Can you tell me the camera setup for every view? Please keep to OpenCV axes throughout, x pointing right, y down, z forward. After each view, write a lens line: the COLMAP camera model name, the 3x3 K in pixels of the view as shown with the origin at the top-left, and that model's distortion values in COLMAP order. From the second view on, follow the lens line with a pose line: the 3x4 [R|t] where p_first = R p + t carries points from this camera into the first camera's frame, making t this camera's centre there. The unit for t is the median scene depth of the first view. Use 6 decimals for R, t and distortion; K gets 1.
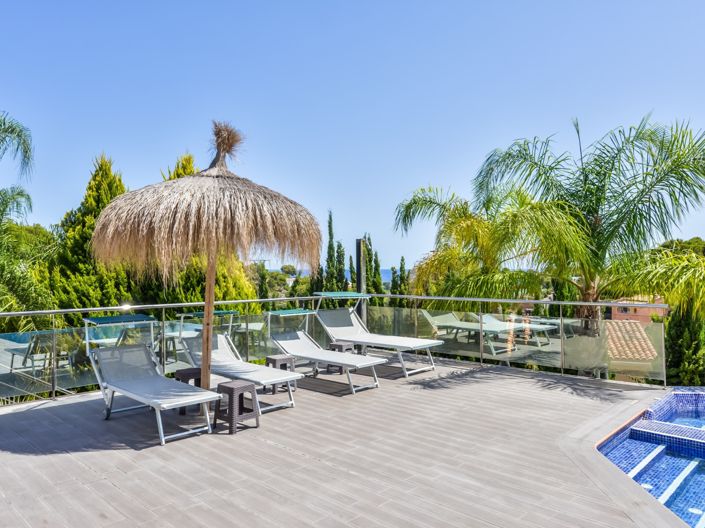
lens RADIAL K [[520.0, 0, 352.5], [0, 520.0, 264.0], [0, 0, 1]] dist [-0.004227, -0.002134]
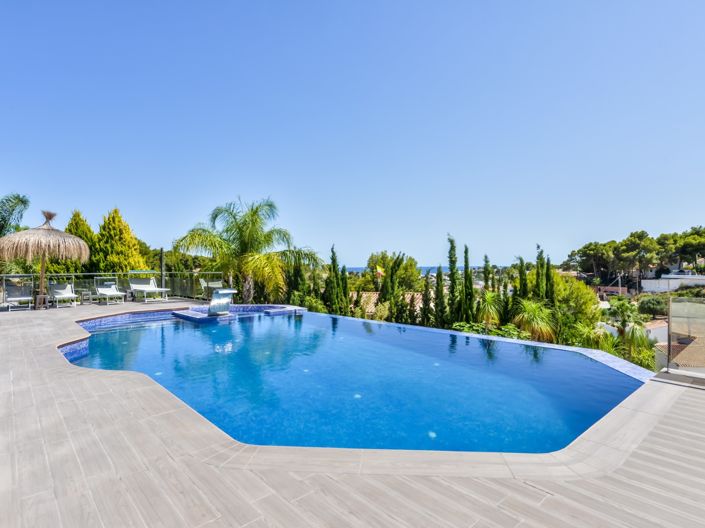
lens RADIAL K [[387.9, 0, 352.5], [0, 387.9, 264.0], [0, 0, 1]] dist [-0.002584, -0.000686]
pose [[0.996041, -0.002706, -0.088851, 1.090911], [0.002983, 0.999991, 0.002980, 0.020411], [0.088842, -0.003233, 0.996040, -0.675613]]
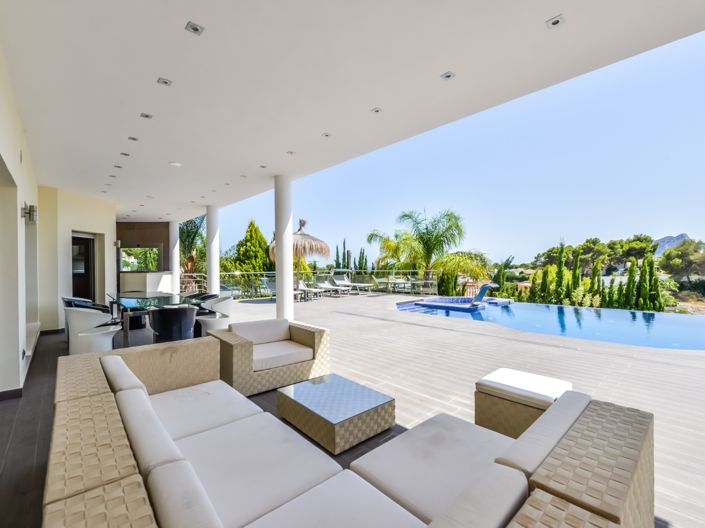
lens RADIAL K [[315.0, 0, 352.5], [0, 315.0, 264.0], [0, 0, 1]] dist [-0.011238, -0.000341]
pose [[0.998377, -0.006059, -0.056625, 0.144363], [0.006066, 0.999982, -0.000060, 0.026985], [0.056625, -0.000284, 0.998395, -0.746256]]
